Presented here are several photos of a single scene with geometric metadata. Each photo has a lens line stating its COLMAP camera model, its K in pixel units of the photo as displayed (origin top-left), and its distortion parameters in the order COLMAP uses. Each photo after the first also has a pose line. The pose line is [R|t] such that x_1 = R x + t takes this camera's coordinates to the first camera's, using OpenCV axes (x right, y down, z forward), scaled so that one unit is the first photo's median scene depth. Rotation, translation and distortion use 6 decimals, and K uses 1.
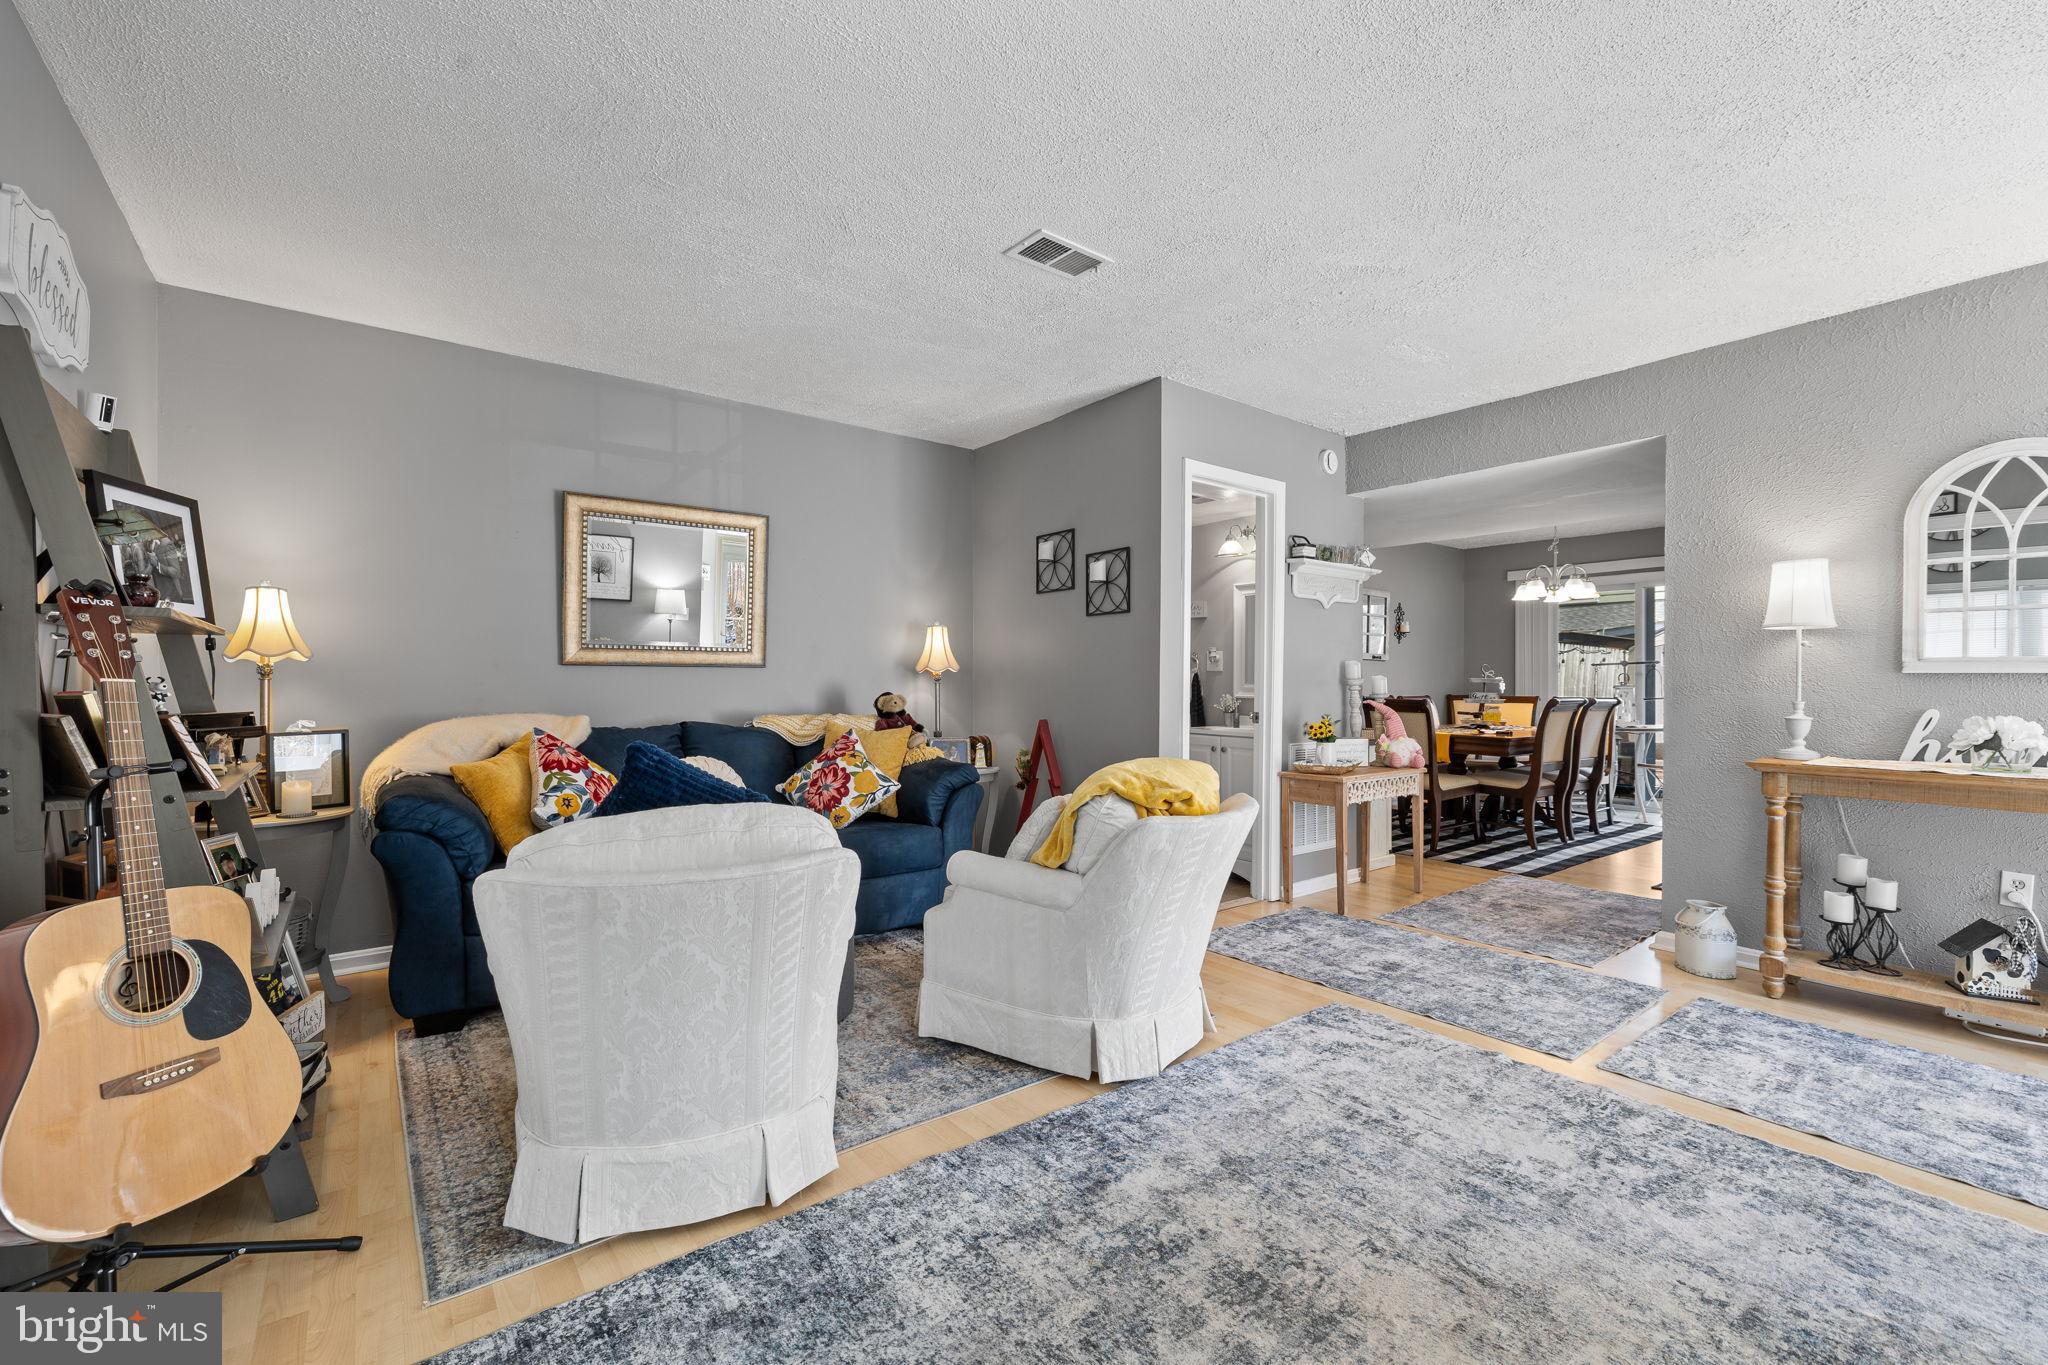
lens RADIAL K [[854.9, 0, 1023.4], [0, 854.9, 679.8], [0, 0, 1]] dist [0.002723, 0.000369]
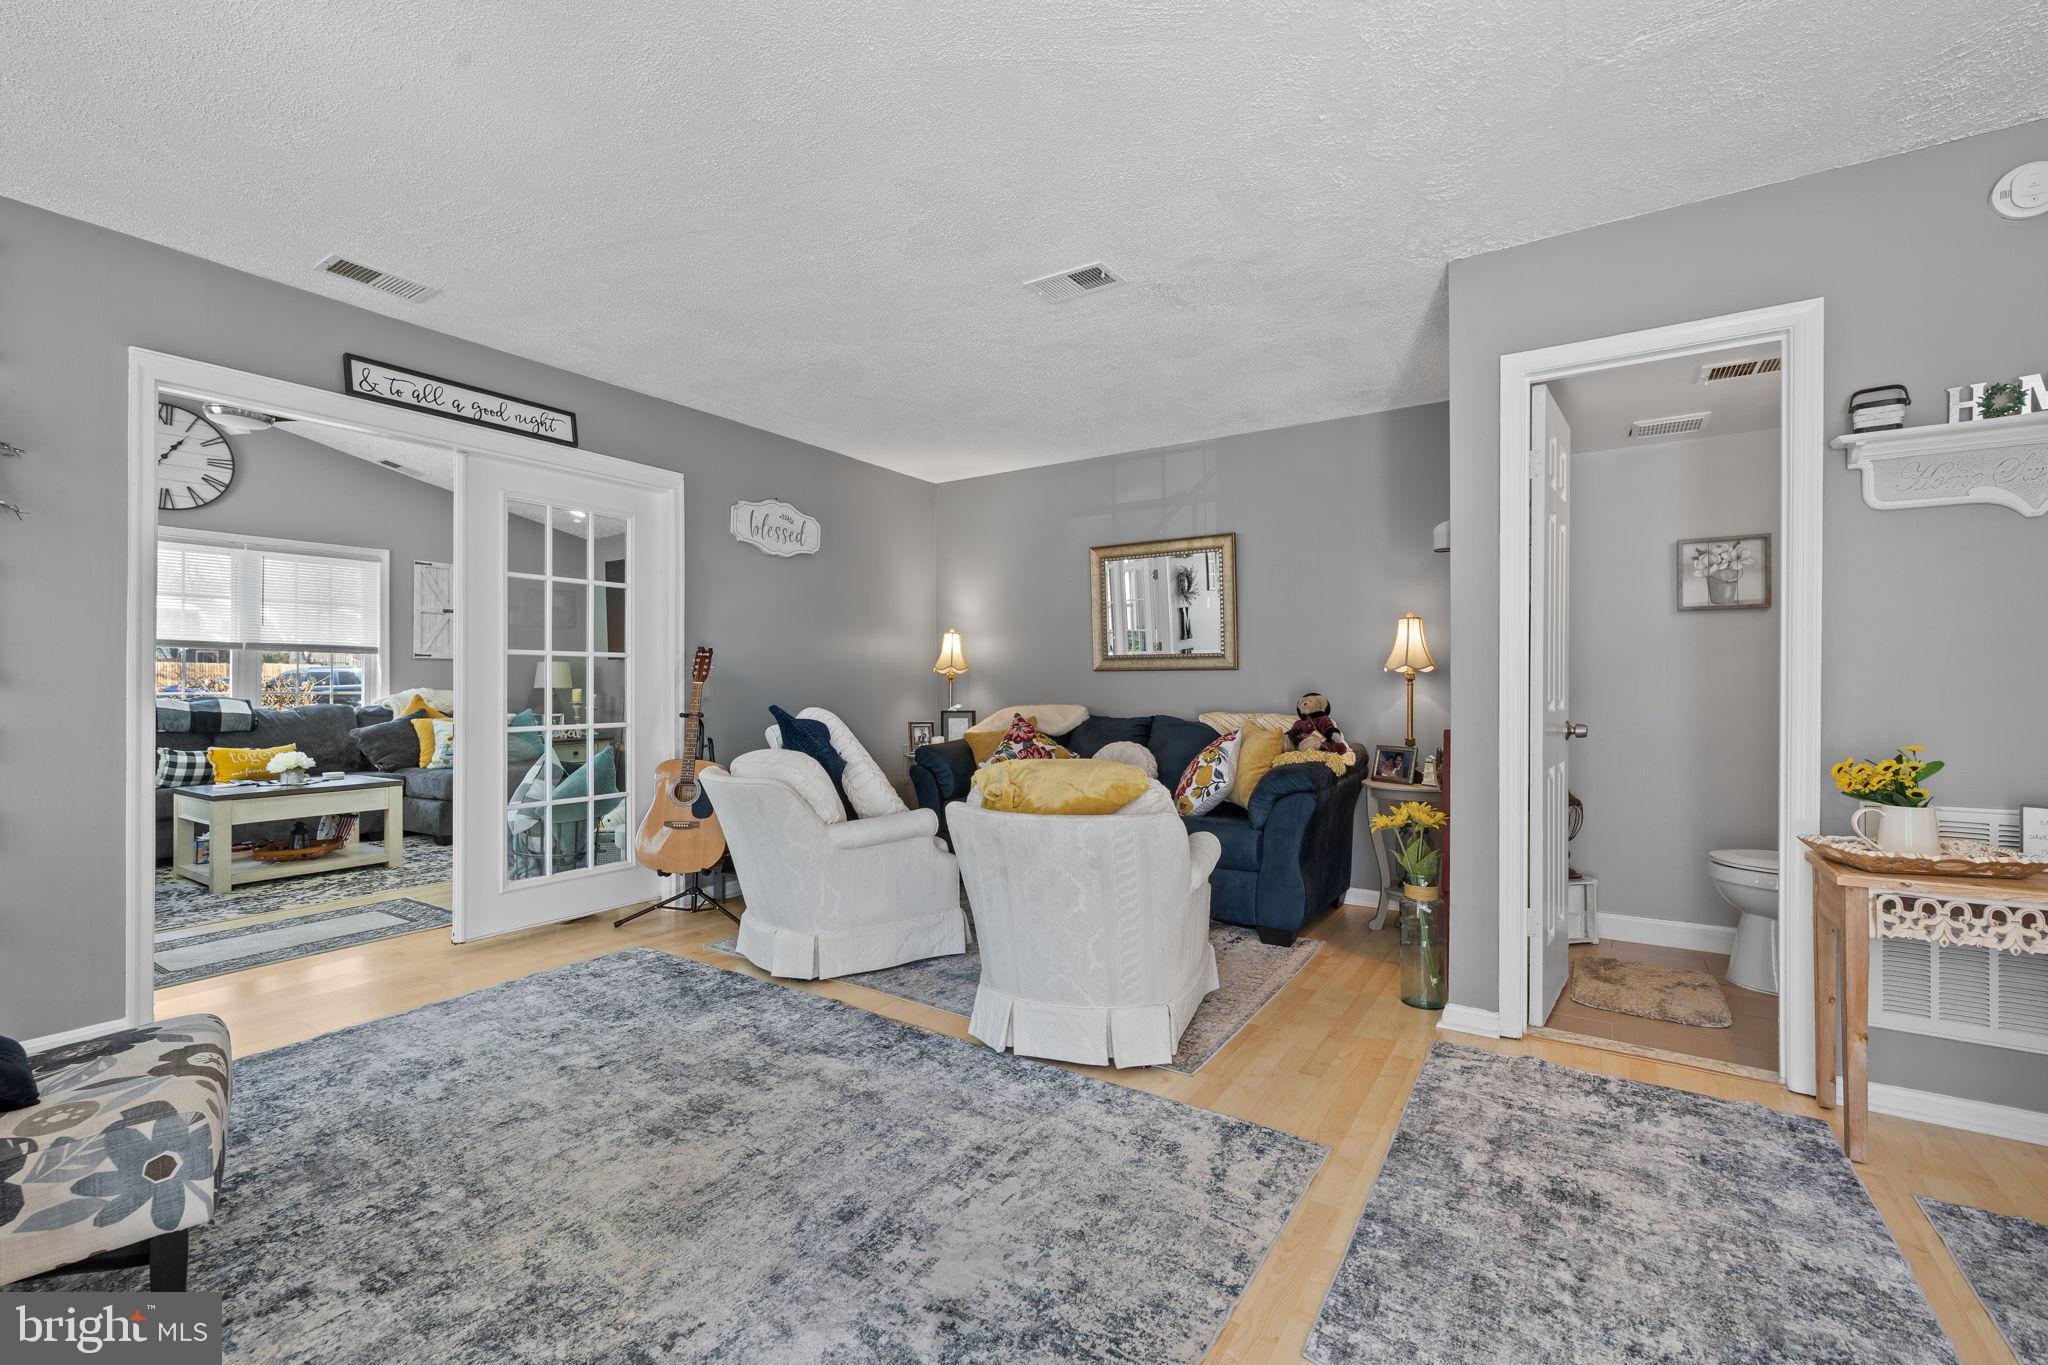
lens RADIAL K [[854.9, 0, 1023.4], [0, 854.9, 679.8], [0, 0, 1]] dist [0.002723, 0.000369]
pose [[0.321637, -0.008507, -0.946825, 1.091871], [0.004696, 0.999962, -0.007389, 0.008643], [0.946851, -0.002070, 0.321665, 0.639599]]
